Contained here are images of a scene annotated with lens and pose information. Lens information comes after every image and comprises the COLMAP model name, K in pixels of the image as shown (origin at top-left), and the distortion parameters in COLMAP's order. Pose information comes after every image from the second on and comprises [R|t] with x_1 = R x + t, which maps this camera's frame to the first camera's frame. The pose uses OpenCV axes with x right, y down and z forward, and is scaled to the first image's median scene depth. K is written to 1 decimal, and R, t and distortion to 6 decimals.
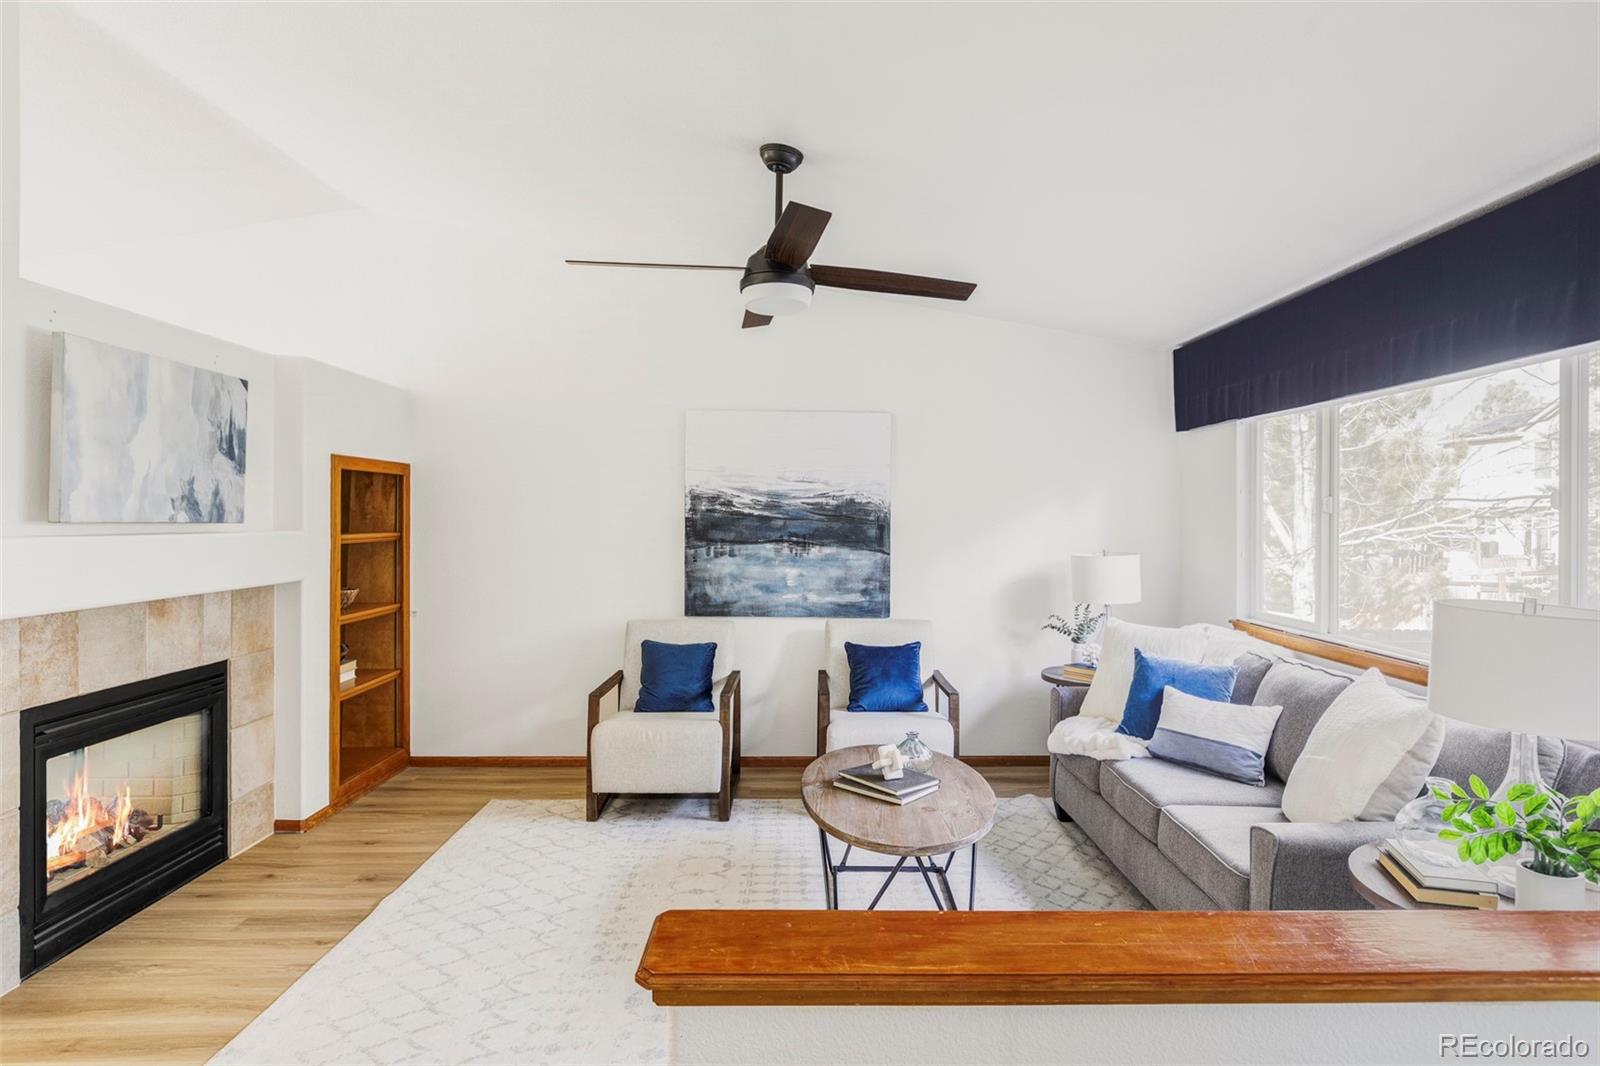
lens RADIAL K [[899.0, 0, 832.2], [0, 899.0, 516.9], [0, 0, 1]] dist [0.002772, 0.000339]
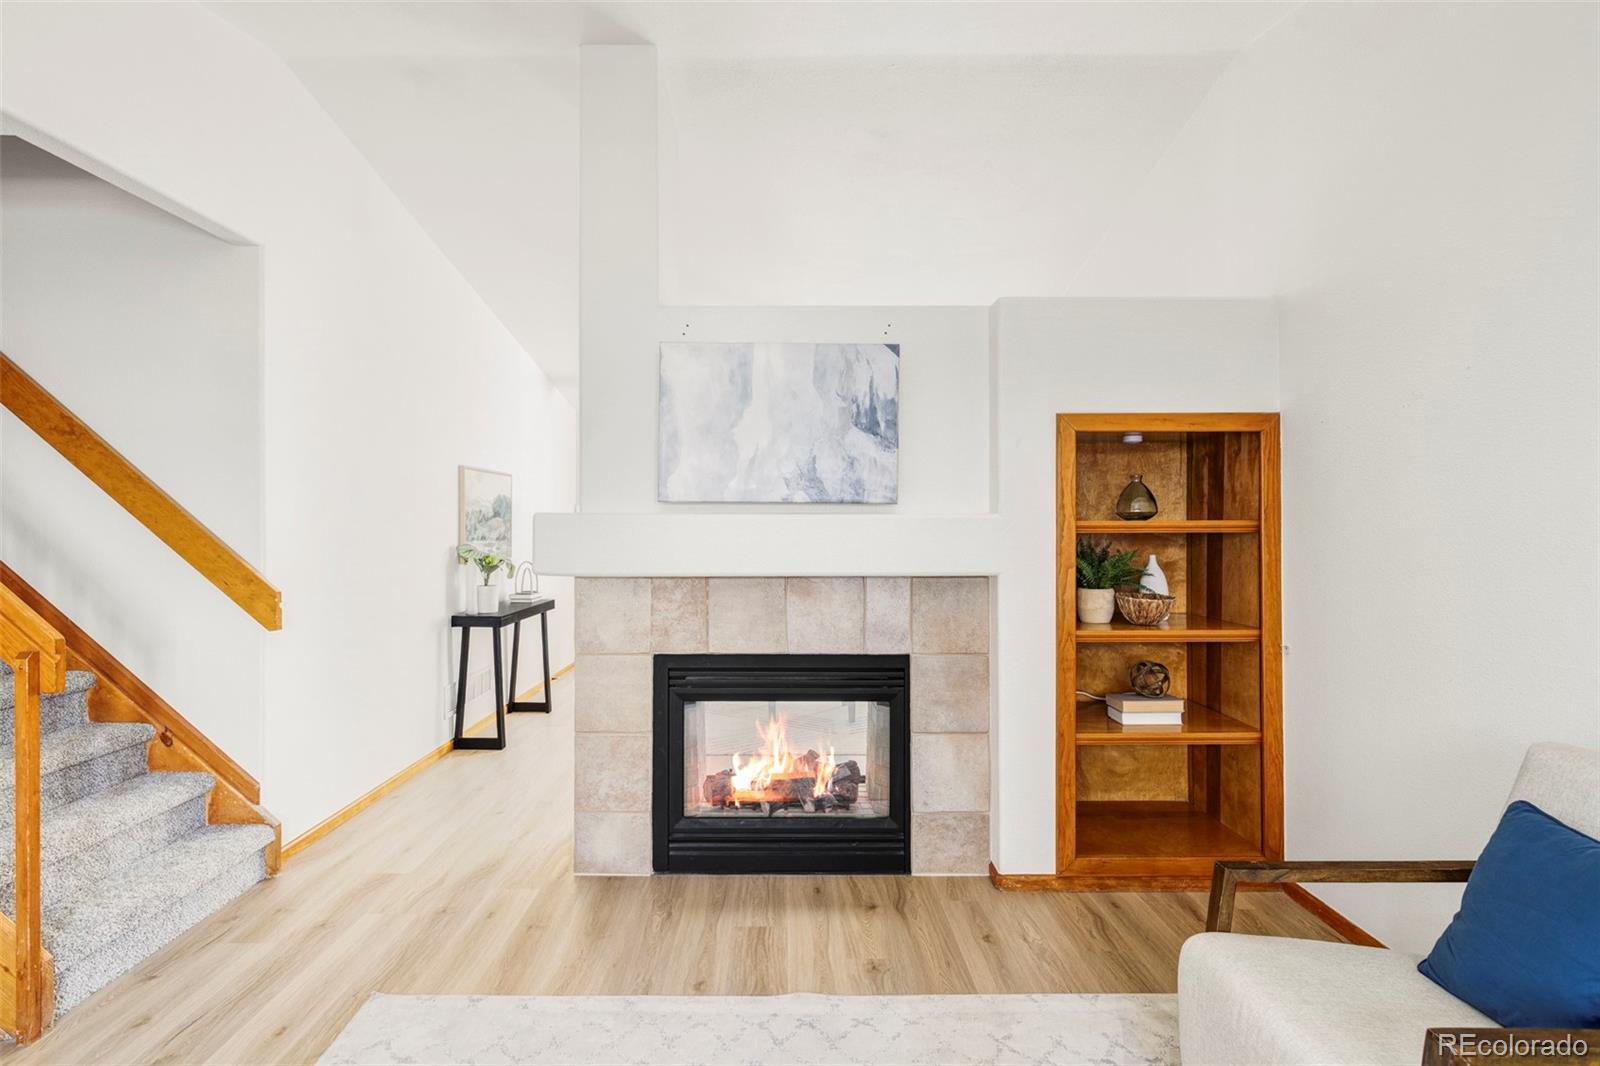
lens RADIAL K [[876.4, 0, 772.9], [0, 876.4, 518.4], [0, 0, 1]] dist [0.004083, -0.000513]
pose [[-0.040180, -0.007041, -0.999168, 0.231399], [-0.000823, 0.999975, -0.007014, 0.028626], [0.999192, 0.000541, -0.040184, 0.942770]]
